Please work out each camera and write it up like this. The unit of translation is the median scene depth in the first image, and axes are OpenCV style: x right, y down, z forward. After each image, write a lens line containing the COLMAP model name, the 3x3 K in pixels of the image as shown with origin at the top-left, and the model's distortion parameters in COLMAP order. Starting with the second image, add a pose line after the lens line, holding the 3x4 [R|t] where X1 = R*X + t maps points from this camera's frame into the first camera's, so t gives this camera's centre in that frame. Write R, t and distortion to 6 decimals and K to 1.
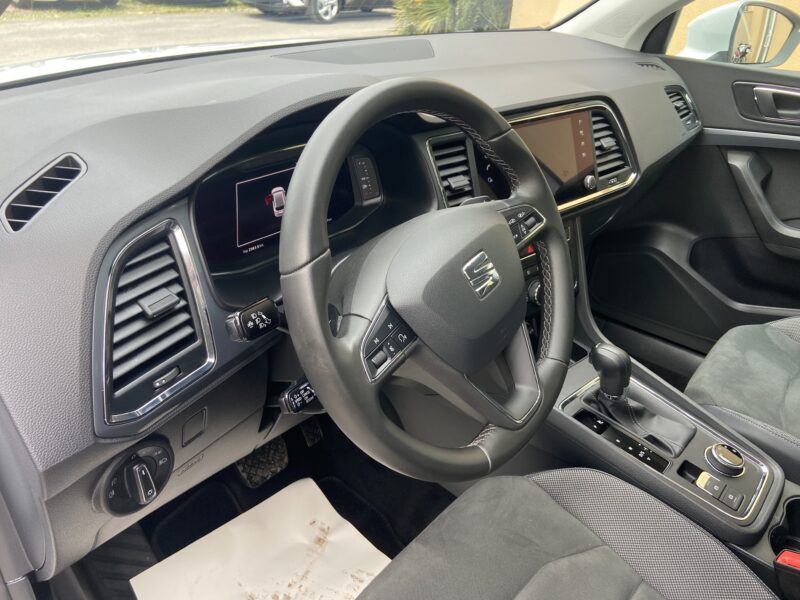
lens RADIAL K [[598.9, 0, 387.1], [0, 598.9, 307.3], [0, 0, 1]] dist [0.109238, -0.127101]
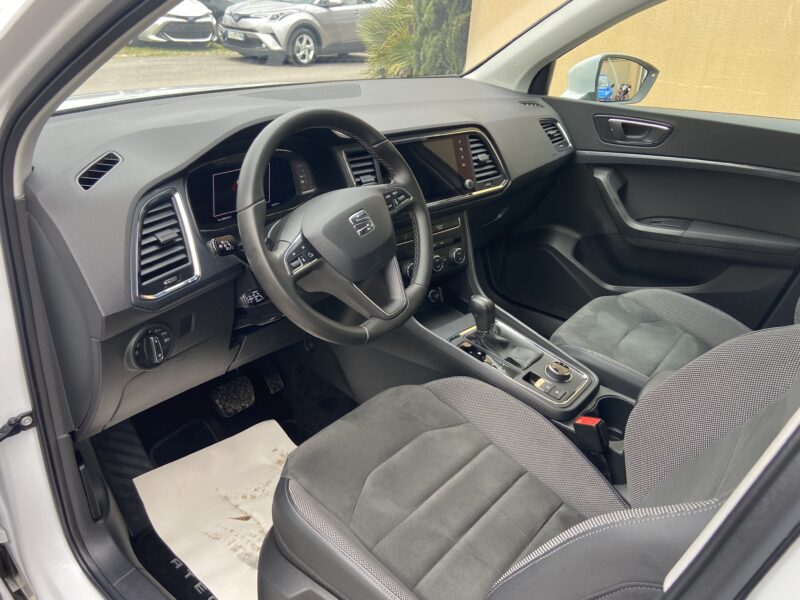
lens RADIAL K [[598.9, 0, 392.5], [0, 598.9, 307.4], [0, 0, 1]] dist [0.109238, -0.127101]
pose [[0.999173, -0.012744, 0.038616, 0.107041], [0.014940, 0.998255, -0.057122, 0.169506], [-0.037821, 0.057652, 0.997620, -0.402764]]
